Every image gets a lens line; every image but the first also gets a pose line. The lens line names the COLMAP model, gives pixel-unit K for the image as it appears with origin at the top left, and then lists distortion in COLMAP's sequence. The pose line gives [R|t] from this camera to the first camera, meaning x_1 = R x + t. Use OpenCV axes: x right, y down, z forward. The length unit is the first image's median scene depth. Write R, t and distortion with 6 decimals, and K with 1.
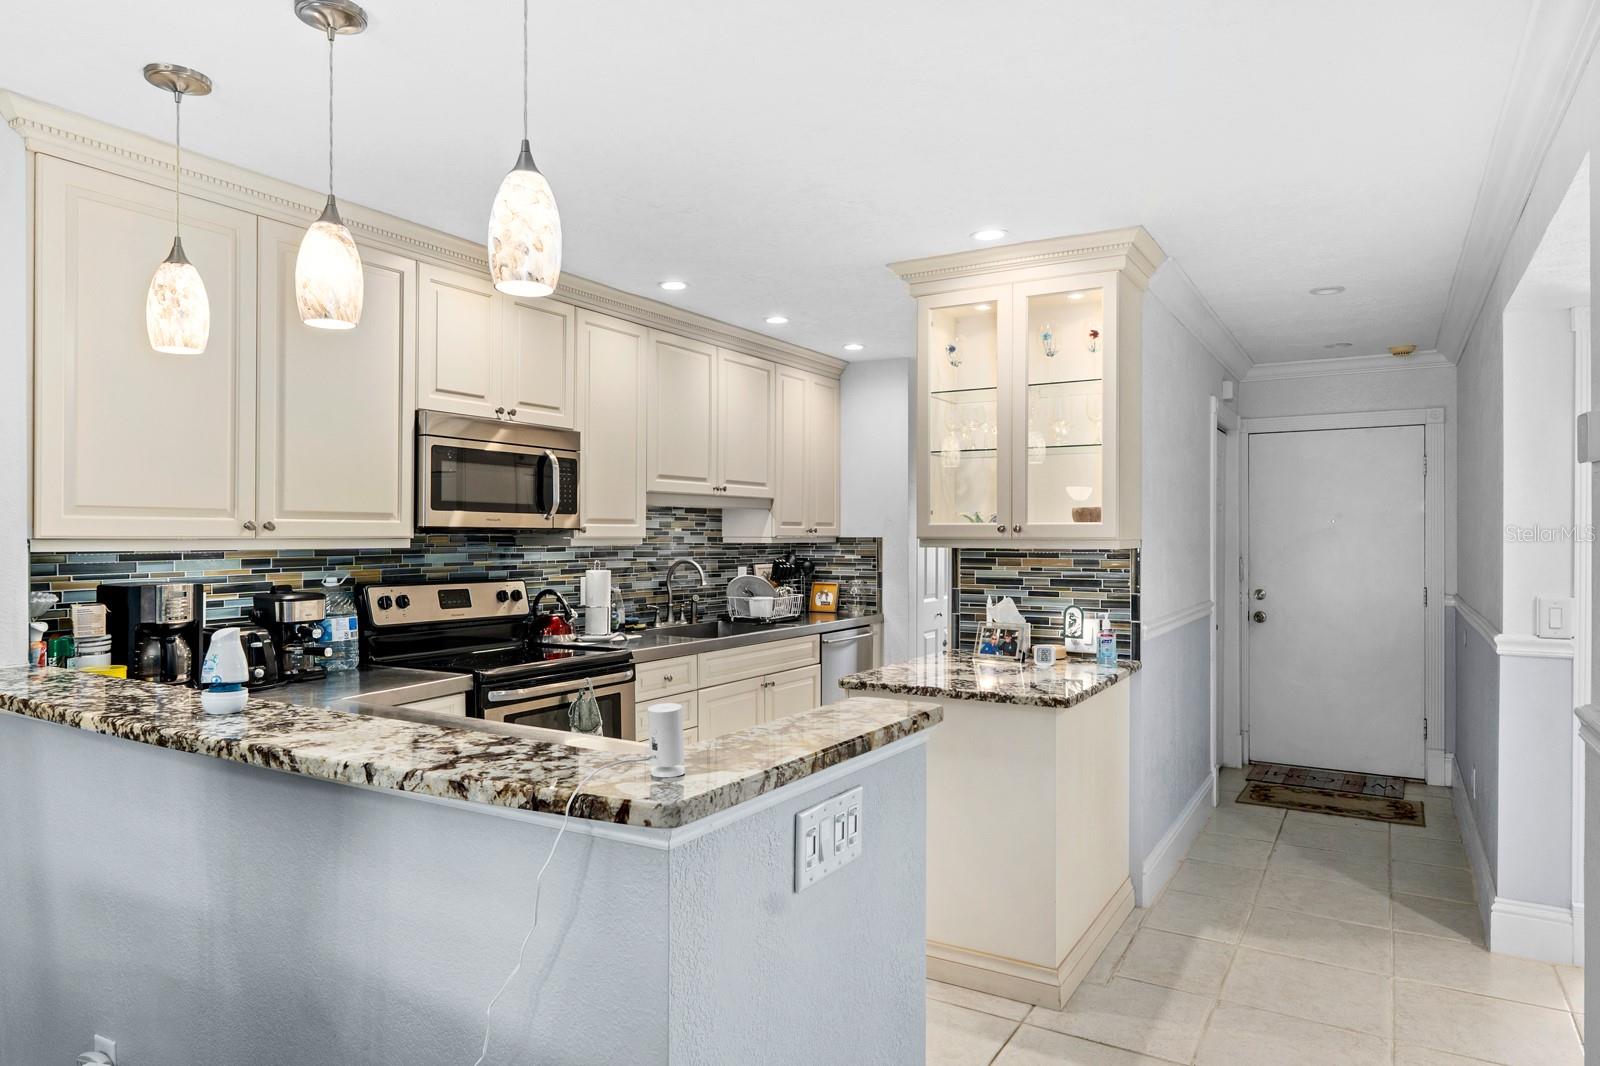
lens RADIAL K [[1003.0, 0, 804.7], [0, 1003.0, 537.1], [0, 0, 1]] dist [-0.006696, -0.000731]
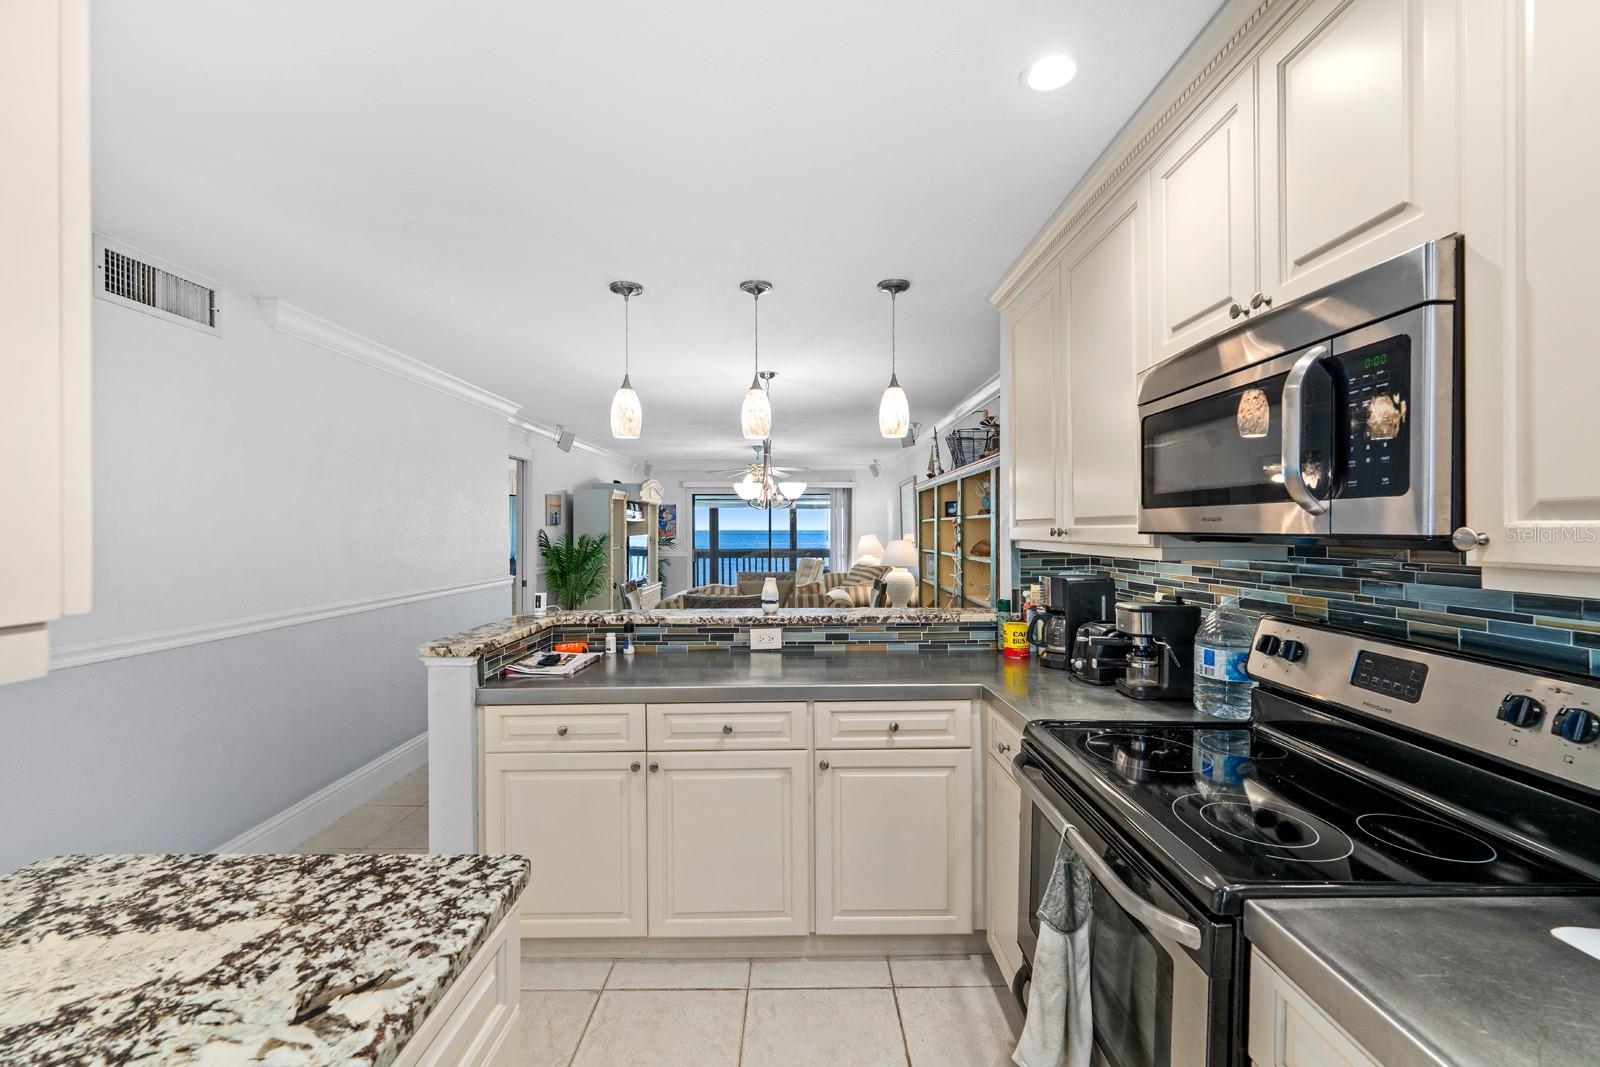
lens RADIAL K [[650.4, 0, 802.0], [0, 650.4, 532.6], [0, 0, 1]] dist [-0.001063, -0.000265]
pose [[-0.861149, 0.004325, -0.508334, 0.059676], [0.001293, 0.999979, 0.006318, -0.010838], [0.508350, 0.004784, -0.861137, 1.045396]]
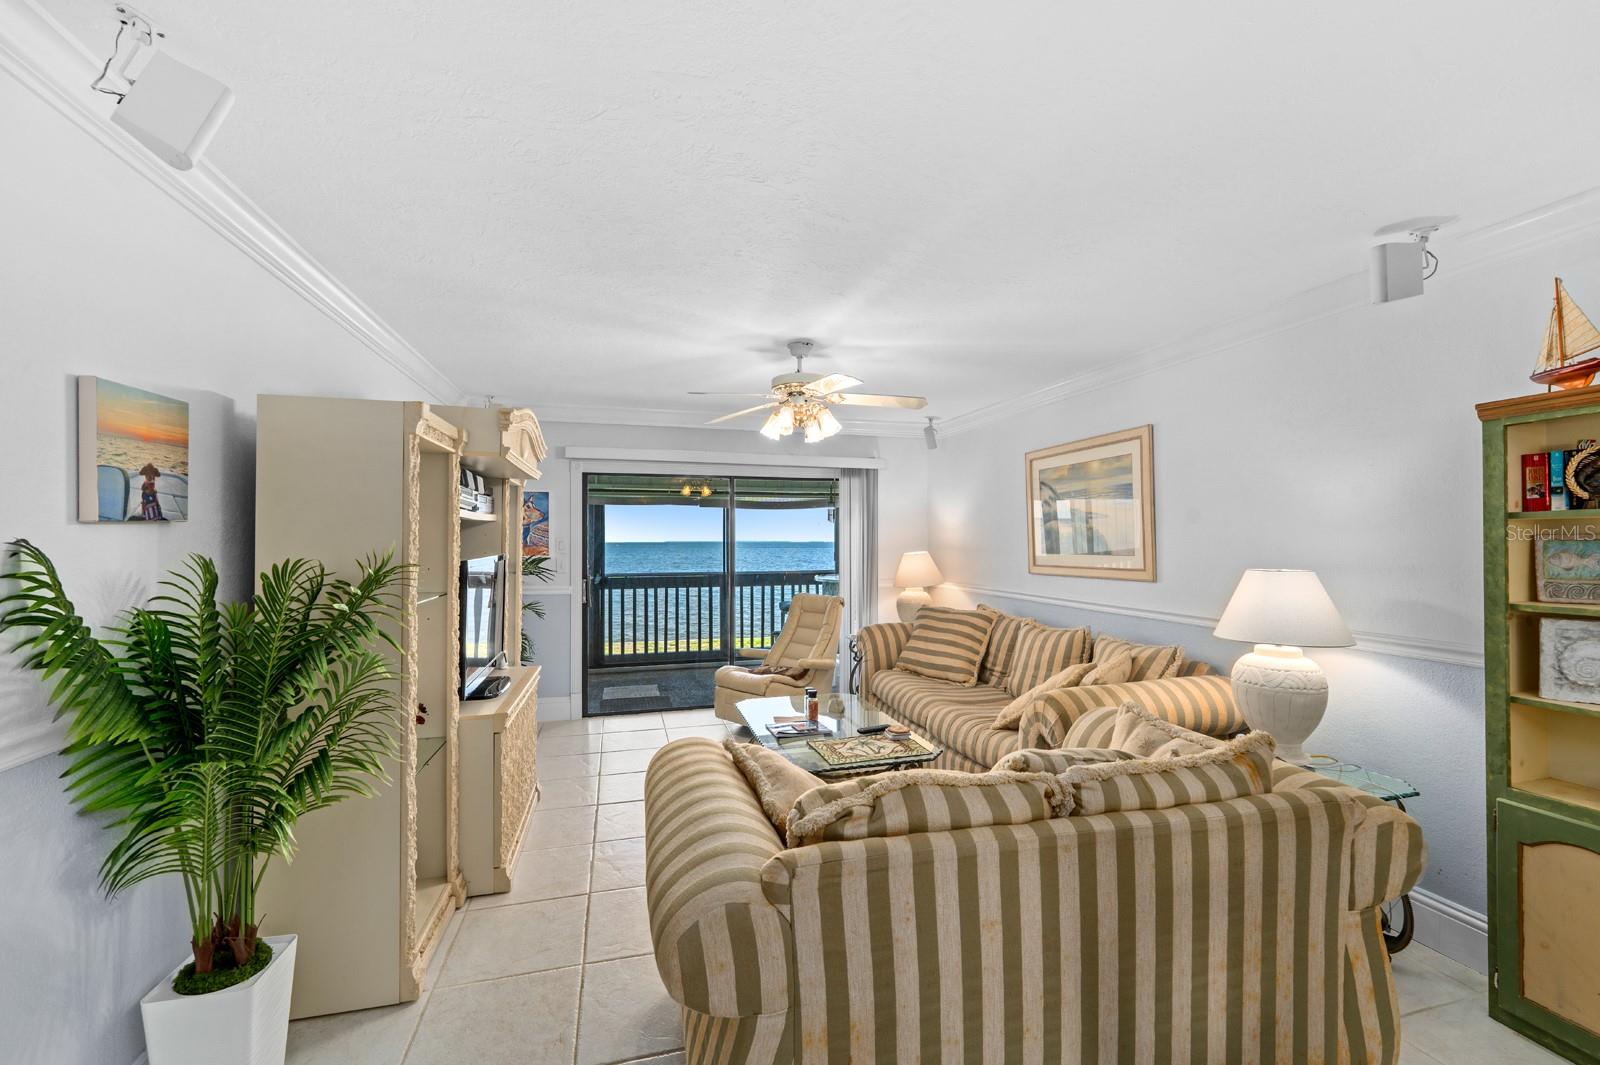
lens RADIAL K [[647.1, 0, 795.9], [0, 647.1, 538.3], [0, 0, 1]] dist [0.000691, -0.000055]
pose [[-0.700541, -0.003924, -0.713601, -0.223020], [-0.001480, 0.999991, -0.004046, -0.008984], [0.713610, -0.001778, -0.700540, -0.098053]]
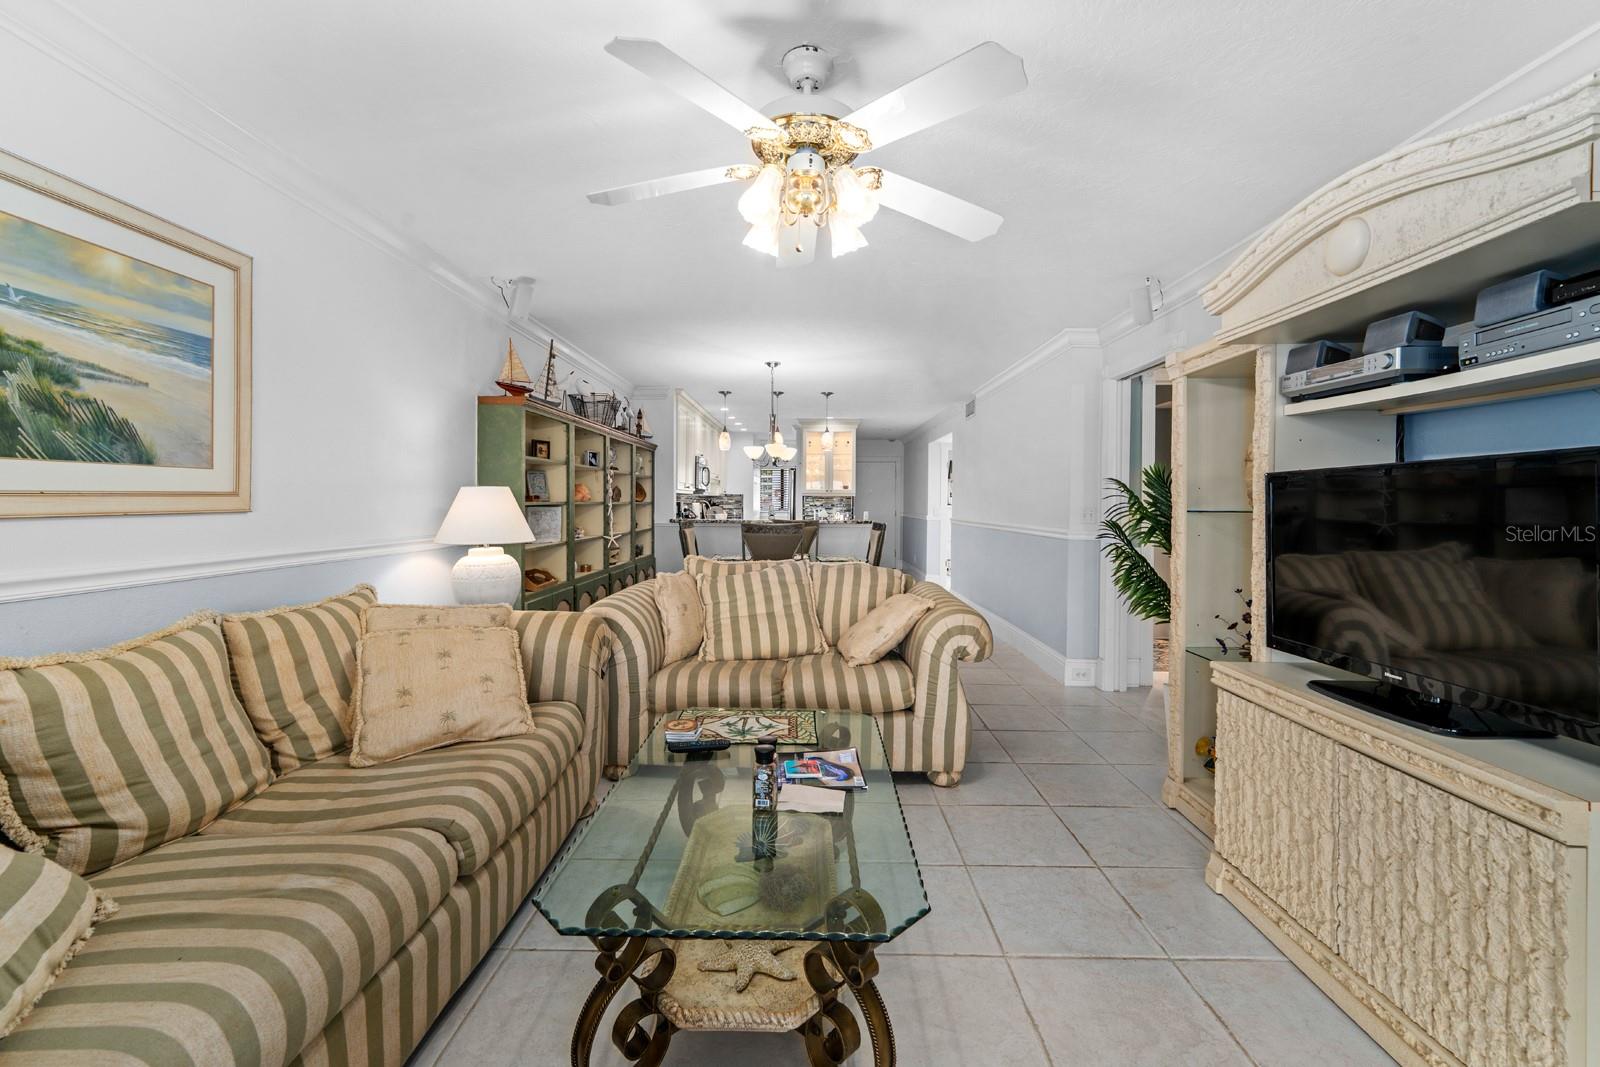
lens RADIAL K [[650.4, 0, 804.0], [0, 650.4, 503.5], [0, 0, 1]] dist [-0.001063, -0.000265]
pose [[0.869967, -0.002898, 0.493102, -1.007913], [-0.001415, 0.999964, 0.008374, 0.031311], [-0.493108, -0.007983, 0.869931, -1.025812]]
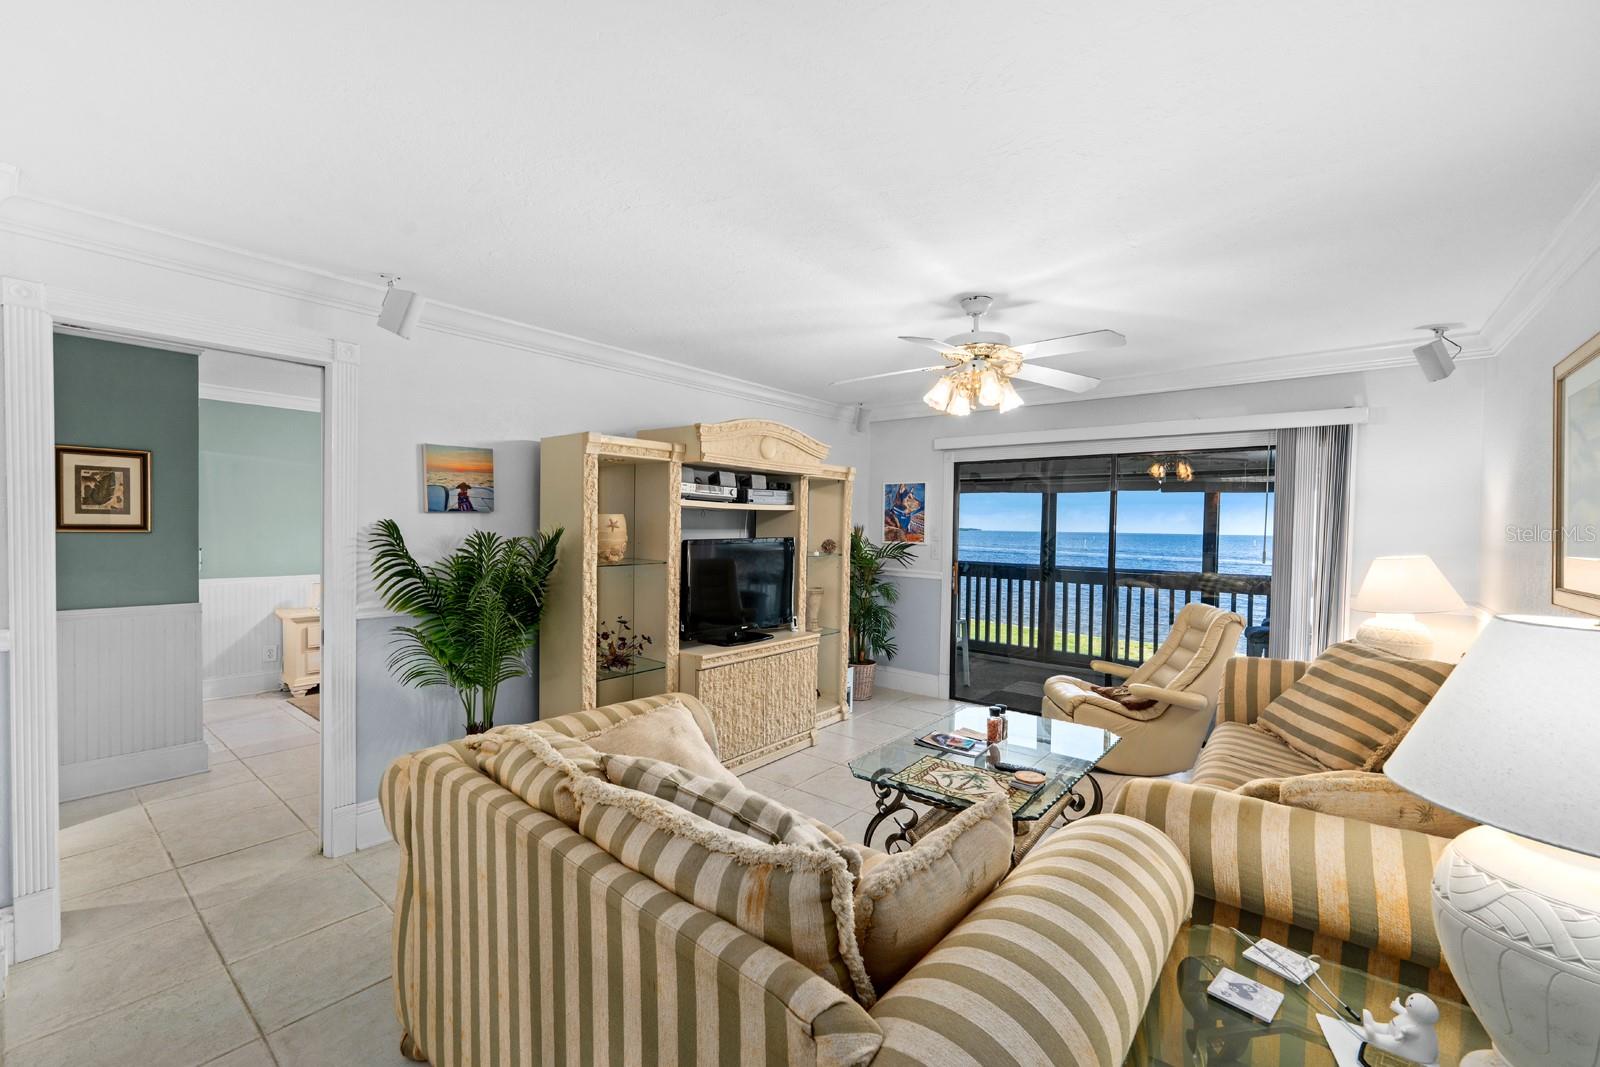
lens RADIAL K [[650.4, 0, 802.6], [0, 650.4, 543.7], [0, 0, 1]] dist [-0.001063, -0.000265]
pose [[-0.988016, -0.022119, 0.152758, -0.726302], [-0.017927, 0.999425, 0.028770, -0.011046], [-0.153307, 0.025687, -0.987845, 0.057751]]
